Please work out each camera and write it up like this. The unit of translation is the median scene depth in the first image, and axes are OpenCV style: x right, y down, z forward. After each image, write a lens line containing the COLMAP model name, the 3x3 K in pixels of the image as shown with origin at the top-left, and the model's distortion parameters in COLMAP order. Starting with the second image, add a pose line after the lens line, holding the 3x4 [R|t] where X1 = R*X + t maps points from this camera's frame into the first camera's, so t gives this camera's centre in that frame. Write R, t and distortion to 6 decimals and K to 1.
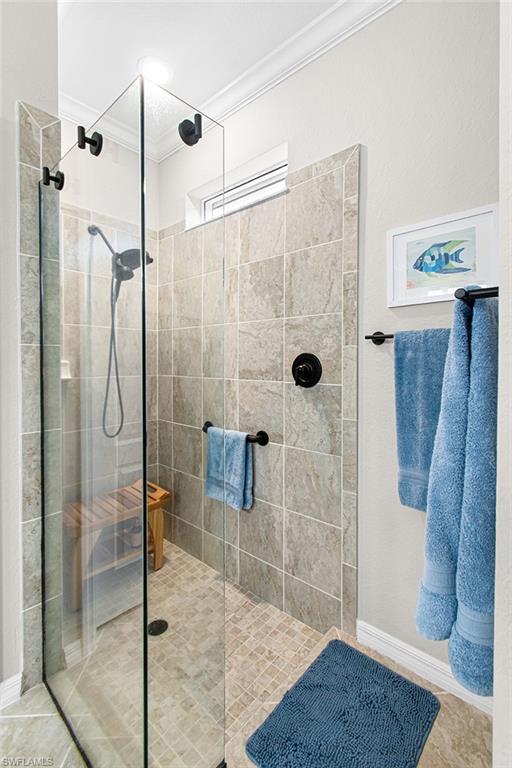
lens RADIAL K [[340.3, 0, 253.4], [0, 340.3, 356.2], [0, 0, 1]] dist [0.003052, -0.000351]
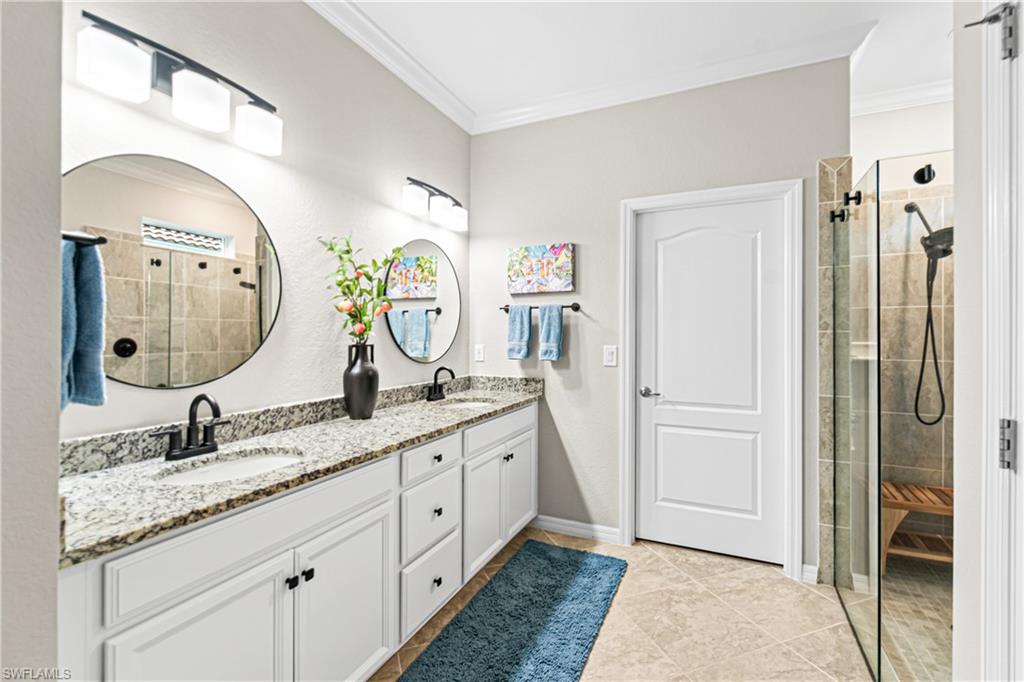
lens RADIAL K [[451.5, 0, 516.8], [0, 451.5, 341.5], [0, 0, 1]] dist [0.000408, -0.000194]
pose [[0.269864, 0.025813, -0.962553, 0.741753], [0.002614, 0.999617, 0.027540, -0.045625], [0.962895, -0.009948, 0.269693, -0.672211]]
